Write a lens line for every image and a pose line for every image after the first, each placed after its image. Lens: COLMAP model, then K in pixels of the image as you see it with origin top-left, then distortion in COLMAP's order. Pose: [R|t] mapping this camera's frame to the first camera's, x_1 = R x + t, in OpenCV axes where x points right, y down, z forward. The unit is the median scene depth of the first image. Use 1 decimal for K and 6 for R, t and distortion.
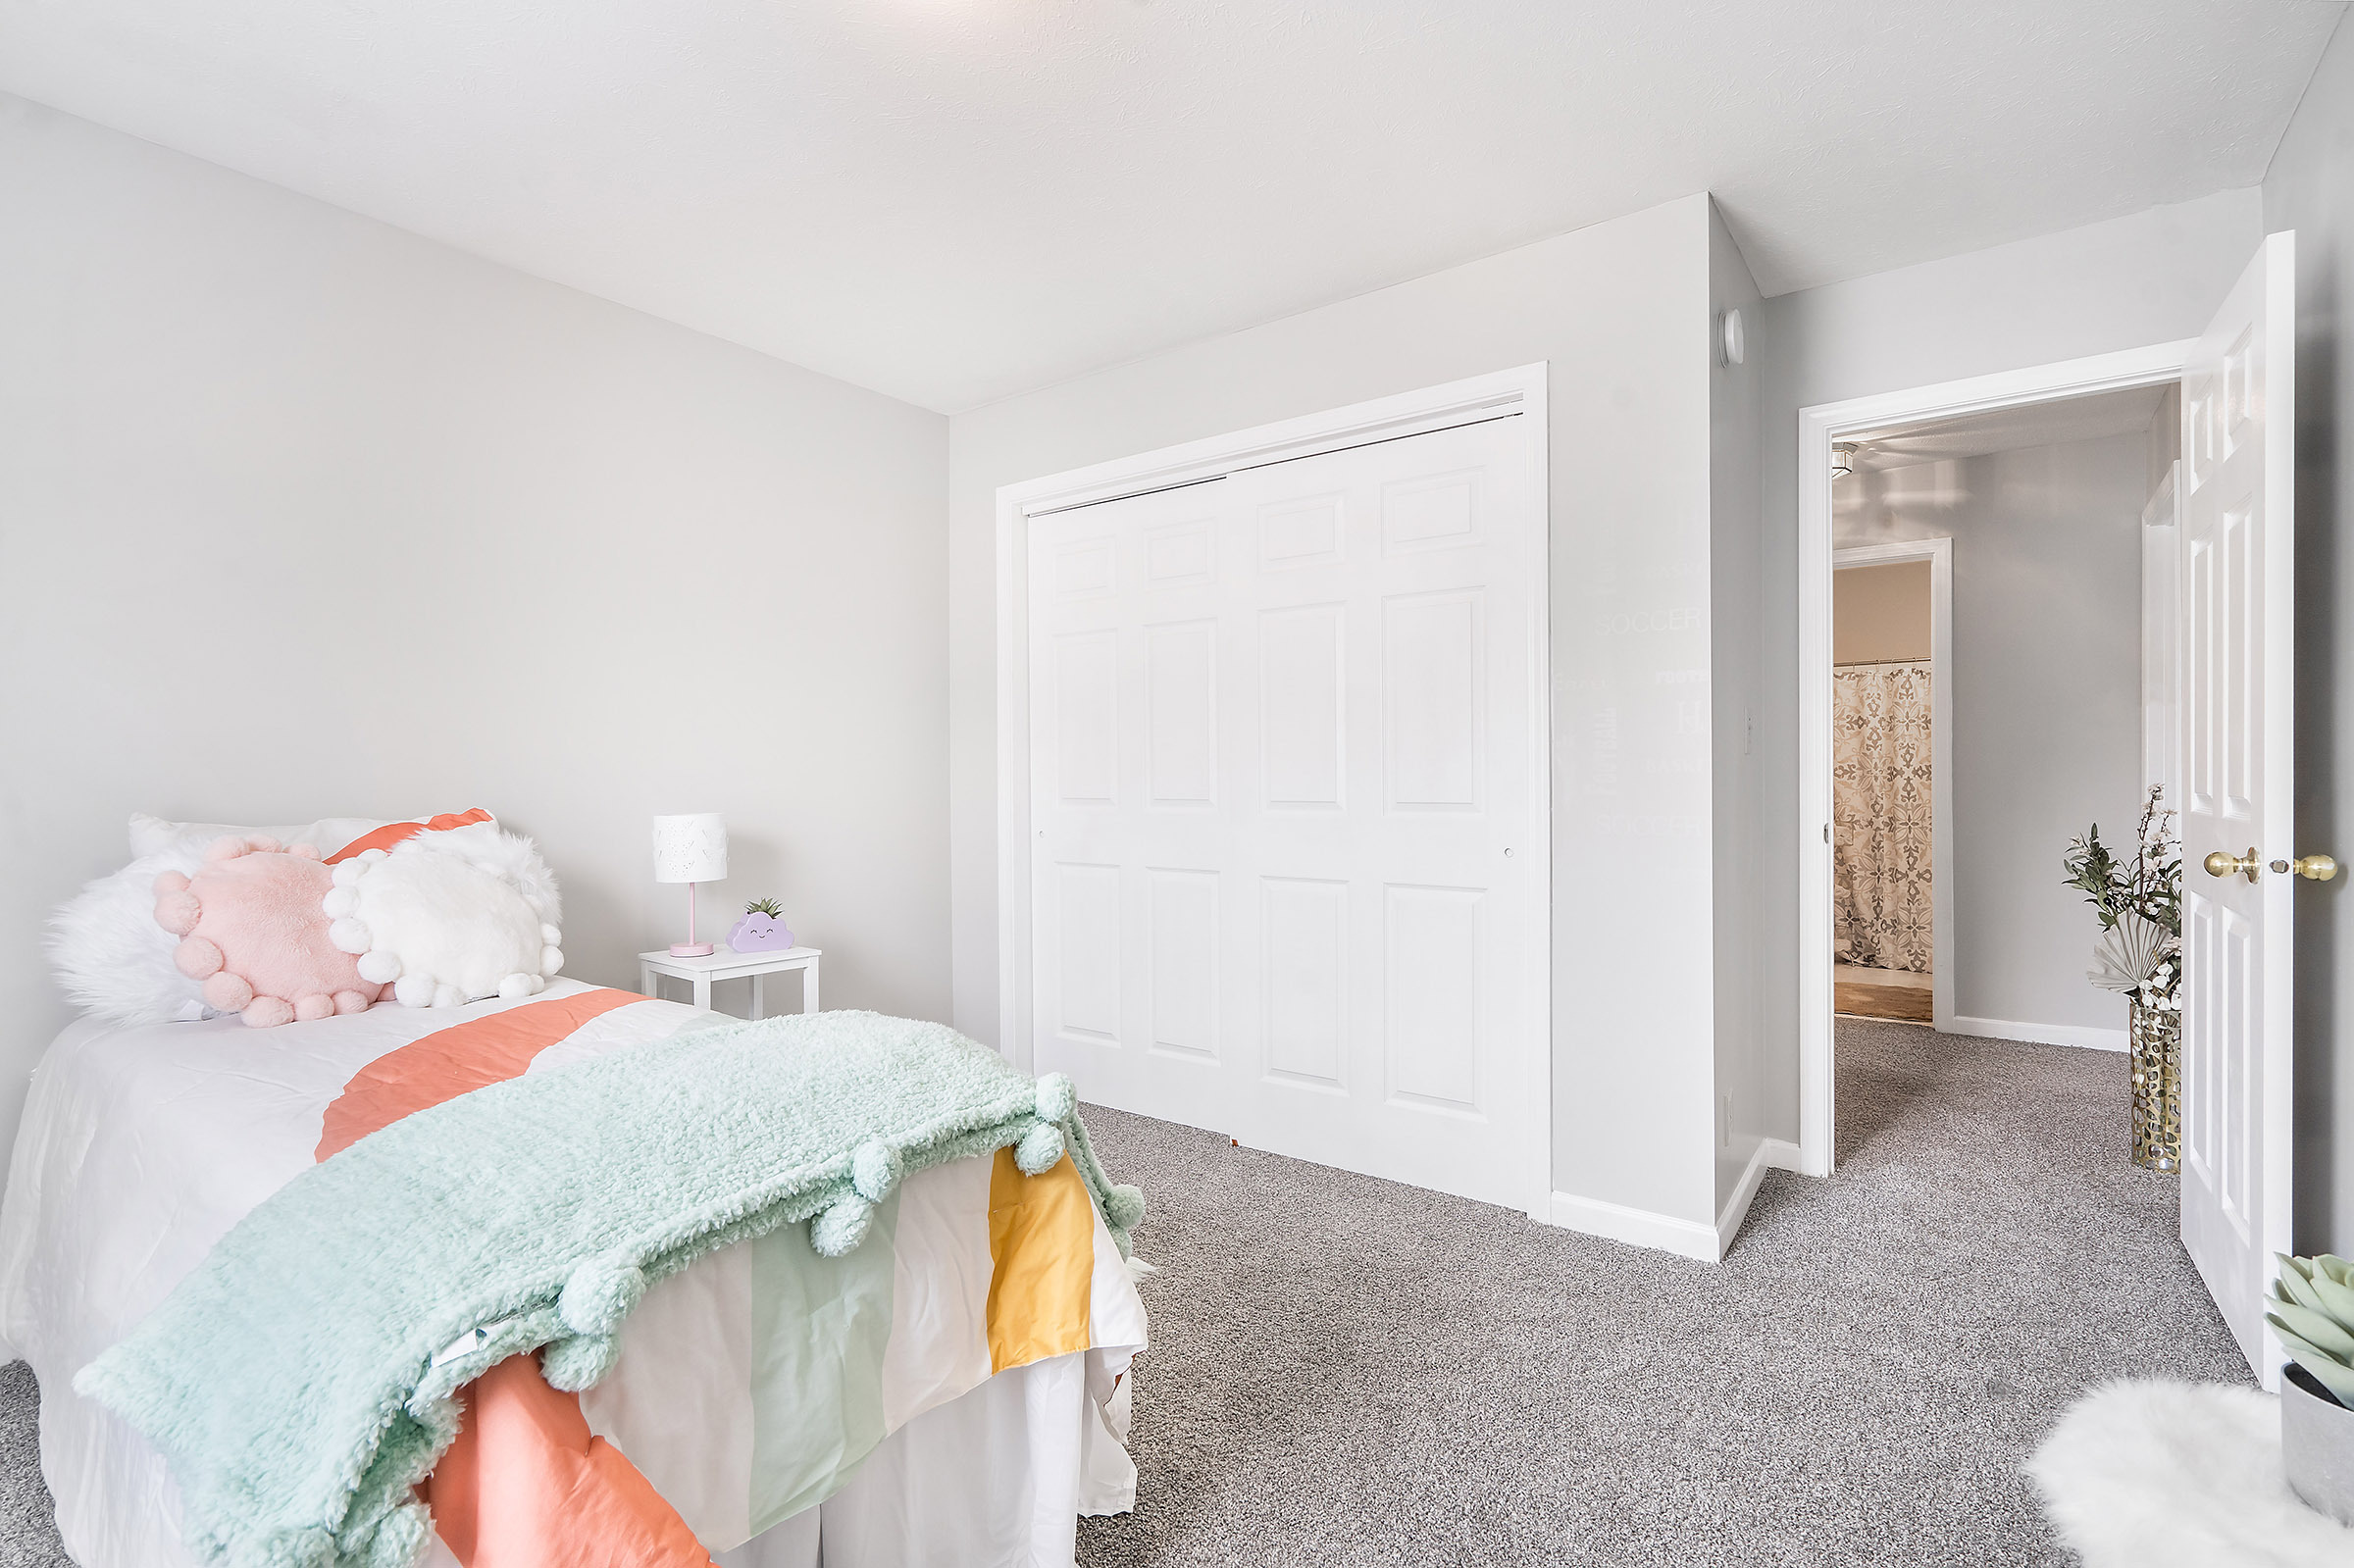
lens RADIAL K [[1086.2, 0, 1183.7], [0, 1086.2, 786.9], [0, 0, 1]] dist [-0.003054, 0.002918]
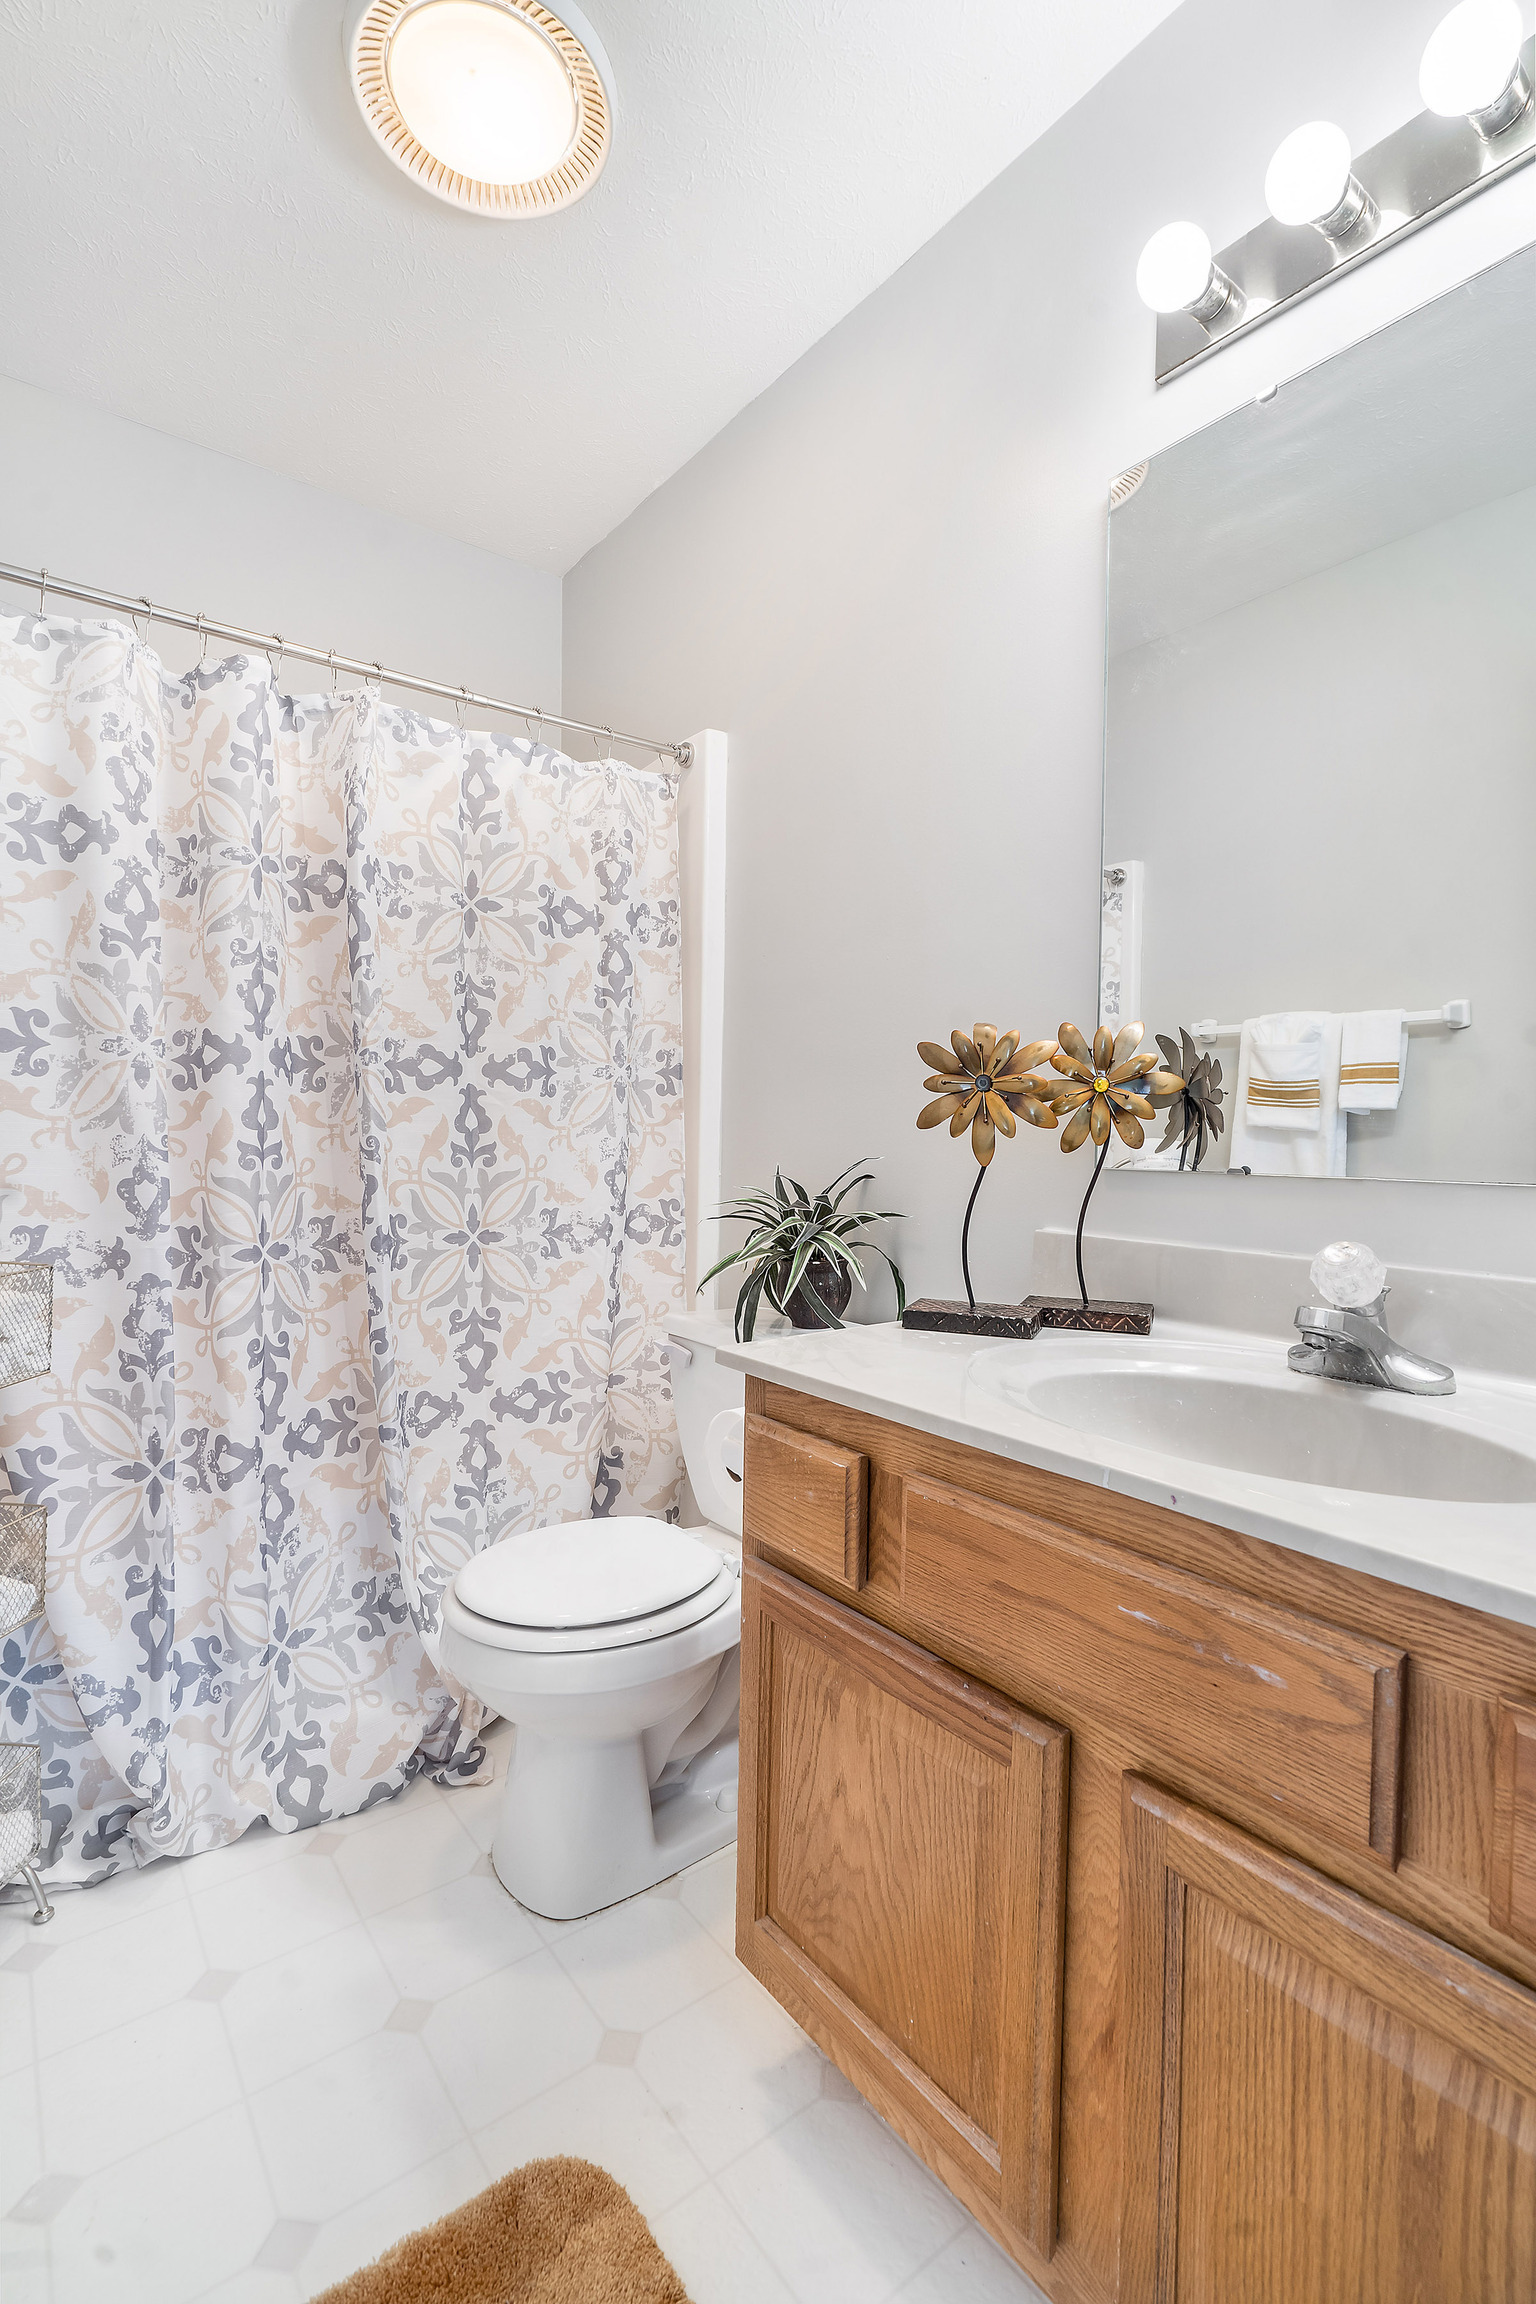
lens RADIAL K [[1063.2, 0, 775.1], [0, 1063.2, 1149.2], [0, 0, 1]] dist [-0.003054, 0.002918]
pose [[0.305343, -0.002416, 0.952239, 0.457000], [-0.012926, 0.999894, 0.006681, 0.005734], [-0.952155, -0.014348, 0.305279, 0.795353]]
